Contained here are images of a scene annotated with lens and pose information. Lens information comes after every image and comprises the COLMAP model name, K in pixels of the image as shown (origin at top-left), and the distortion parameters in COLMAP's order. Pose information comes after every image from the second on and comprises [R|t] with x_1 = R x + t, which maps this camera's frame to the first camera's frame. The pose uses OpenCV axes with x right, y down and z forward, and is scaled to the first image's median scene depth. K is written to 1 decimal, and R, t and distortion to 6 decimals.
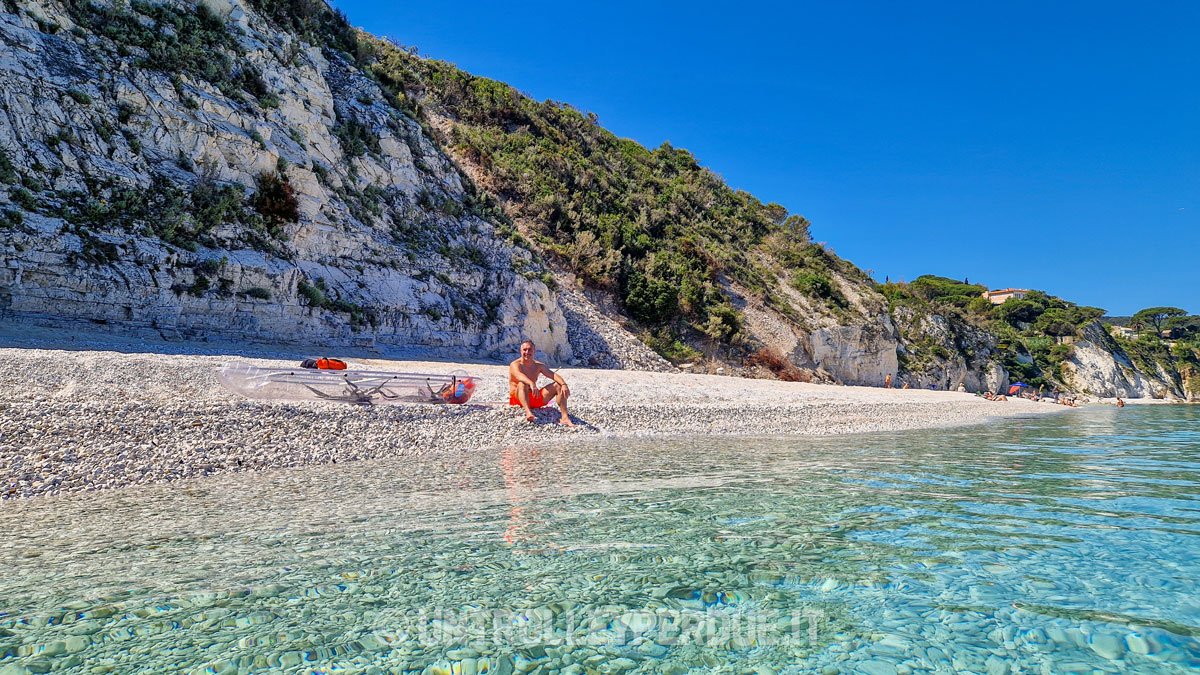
lens RADIAL K [[829.3, 0, 600.0], [0, 829.3, 337.5], [0, 0, 1]] dist [0.086067, -0.050699]
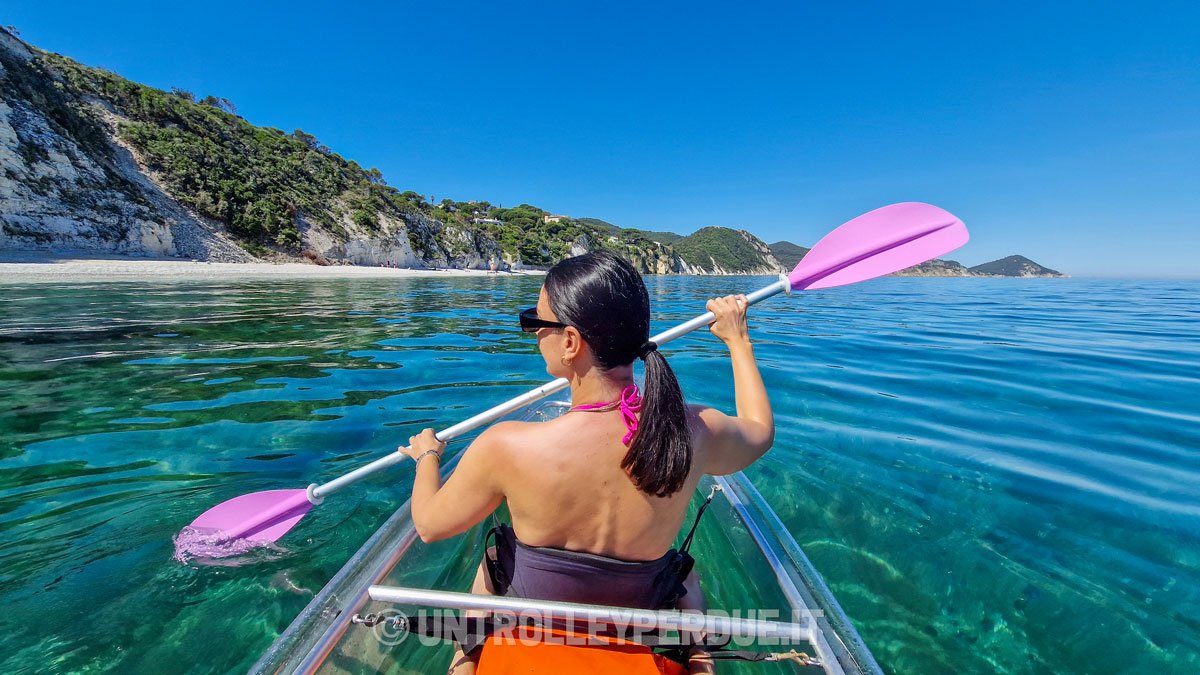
lens RADIAL K [[489.6, 0, 600.0], [0, 489.6, 337.5], [0, 0, 1]] dist [0.011883, -0.006832]
pose [[0.884713, -0.060457, 0.462199, 0.271056], [-0.034639, 0.980285, 0.194527, -0.041322], [-0.464848, -0.188111, 0.865177, -0.609977]]
